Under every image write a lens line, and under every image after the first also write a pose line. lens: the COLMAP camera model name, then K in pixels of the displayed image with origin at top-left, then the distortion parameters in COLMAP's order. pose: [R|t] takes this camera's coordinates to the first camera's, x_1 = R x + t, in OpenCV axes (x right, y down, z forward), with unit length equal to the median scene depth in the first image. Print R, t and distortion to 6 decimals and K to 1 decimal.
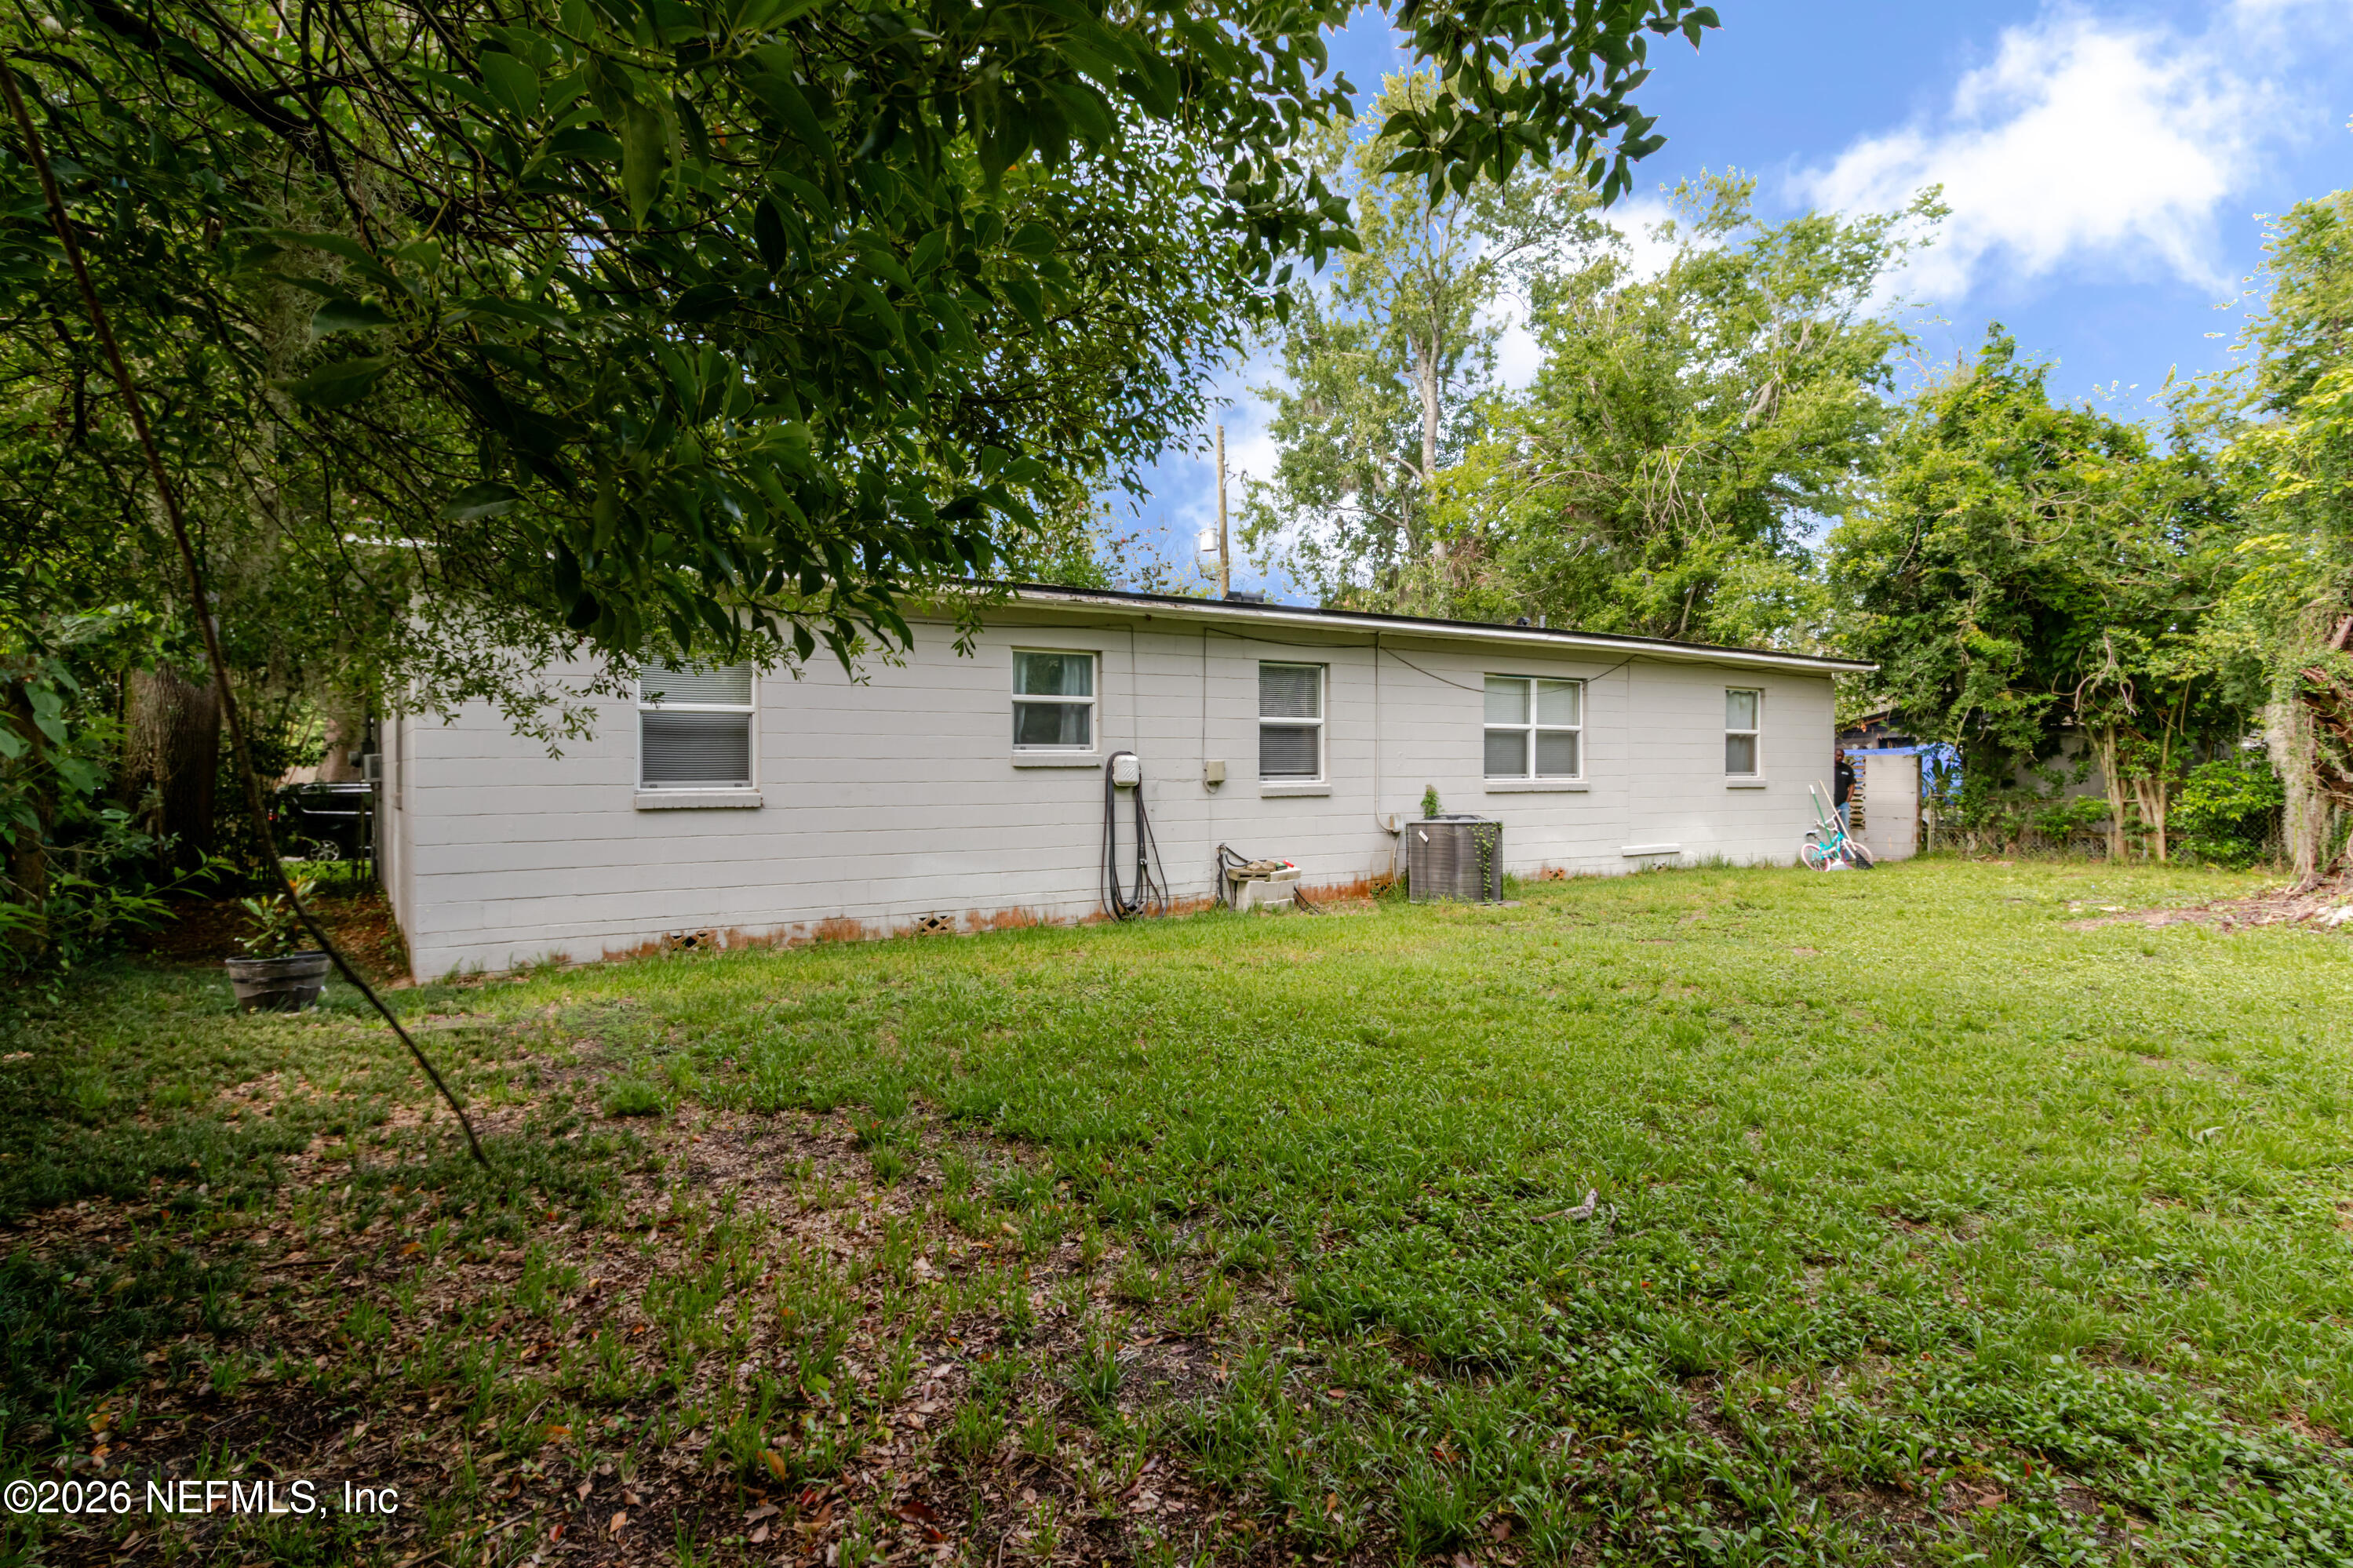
lens RADIAL K [[1279.8, 0, 1168.9], [0, 1279.8, 793.4], [0, 0, 1]] dist [-0.000553, -0.000018]
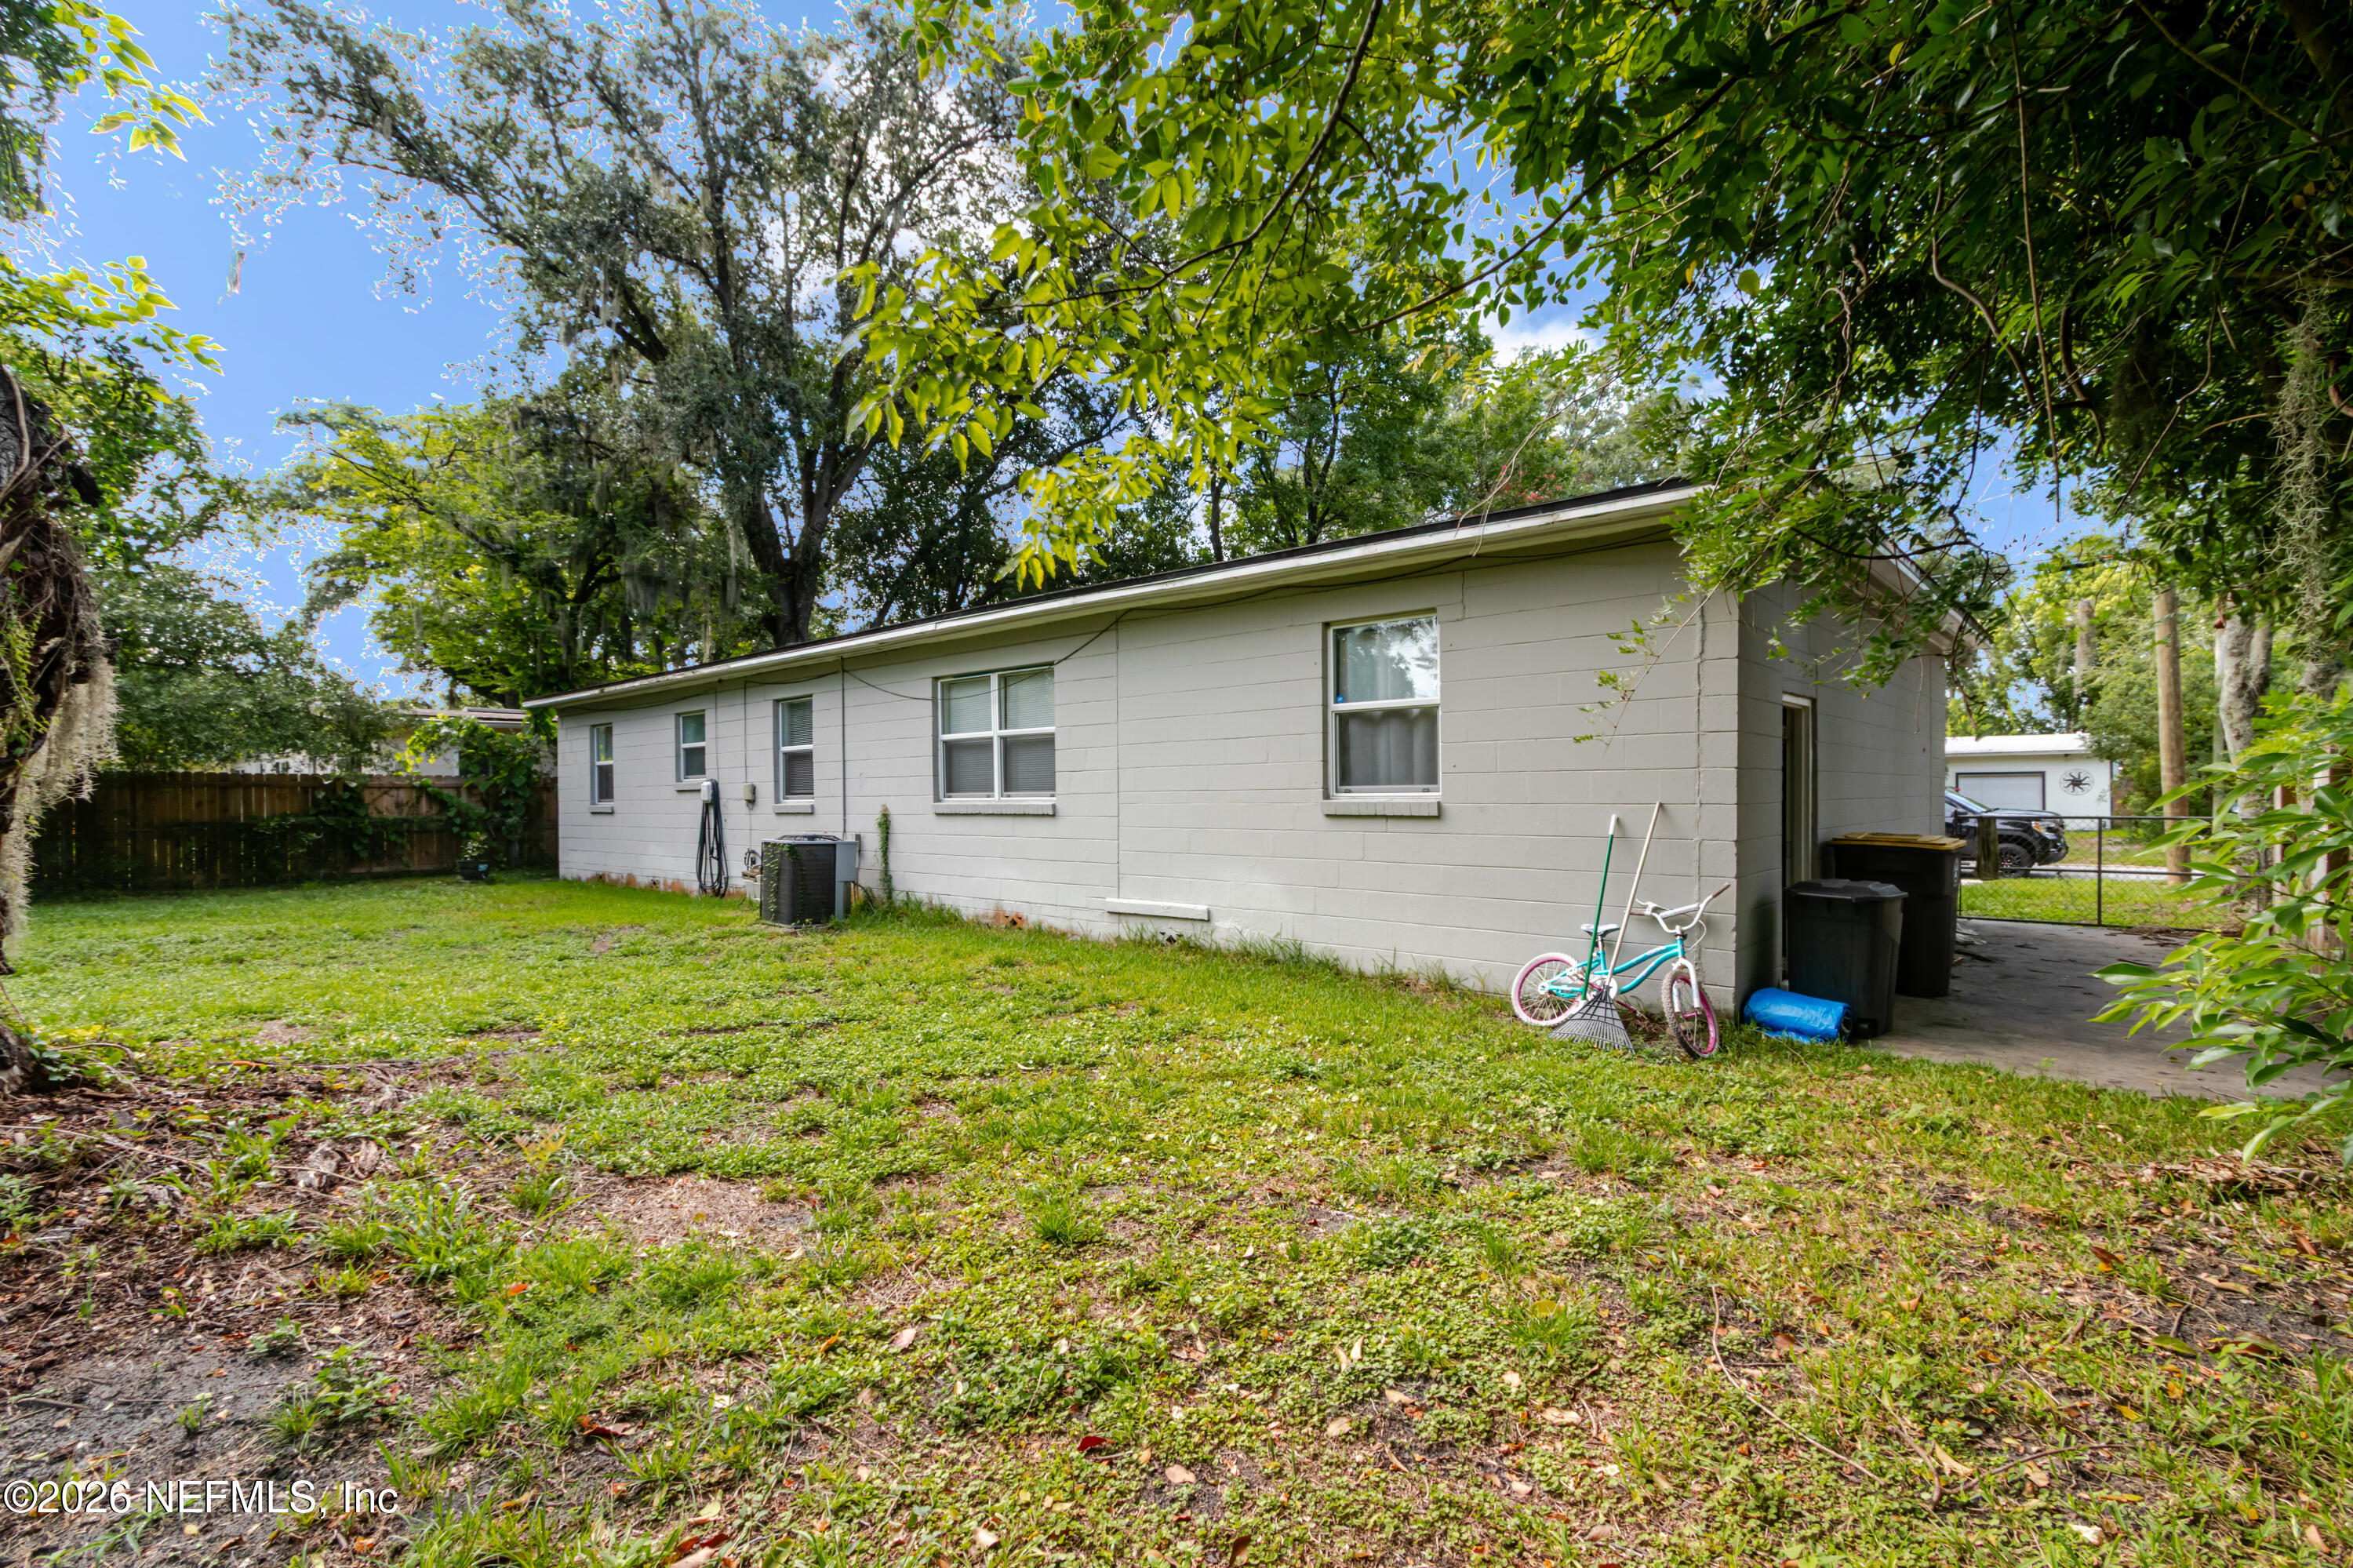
lens RADIAL K [[1083.8, 0, 1182.1], [0, 1083.8, 788.5], [0, 0, 1]] dist [0.000803, -0.001102]
pose [[0.213394, -0.001997, -0.976964, 1.196841], [-0.002873, 0.999992, -0.002672, -0.019361], [0.976962, 0.003377, 0.213387, 1.182713]]
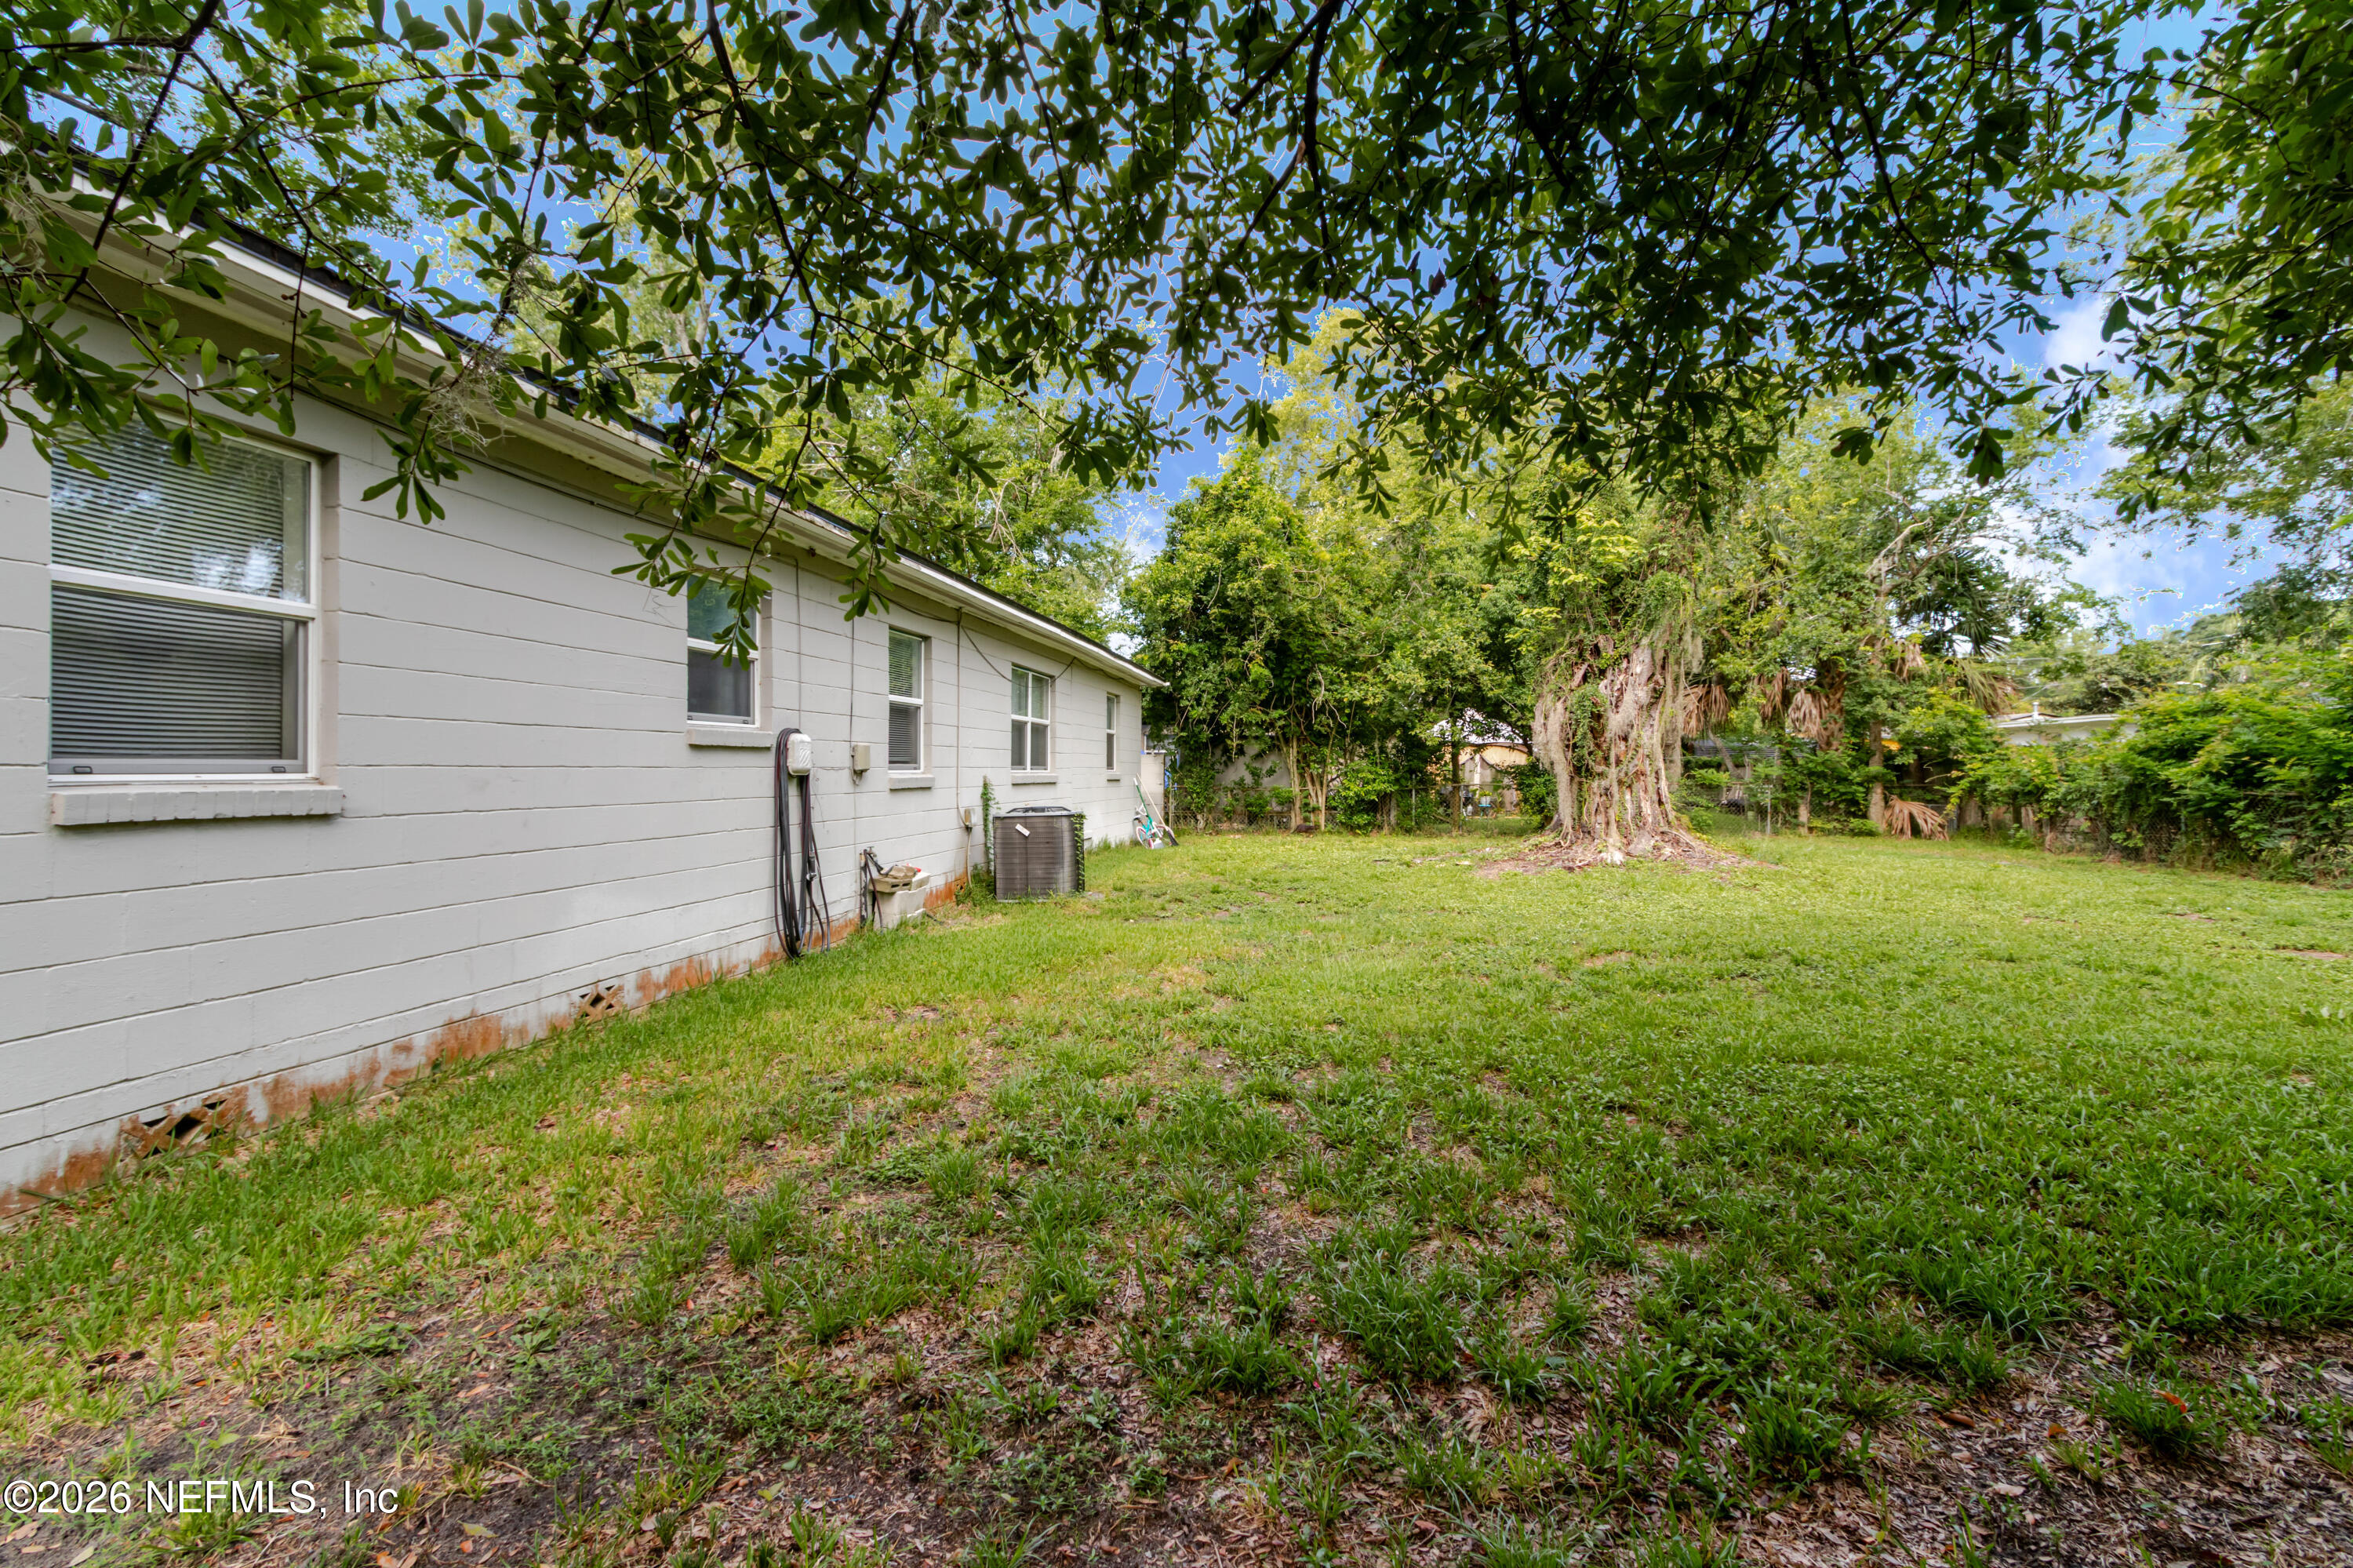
lens RADIAL K [[1083.8, 0, 1175.8], [0, 1083.8, 774.8], [0, 0, 1]] dist [0.000803, -0.001102]
pose [[0.697439, 0.000038, 0.716645, -0.309186], [0.010955, 0.999883, -0.010716, 0.002869], [-0.716561, 0.015325, 0.697356, 0.382202]]
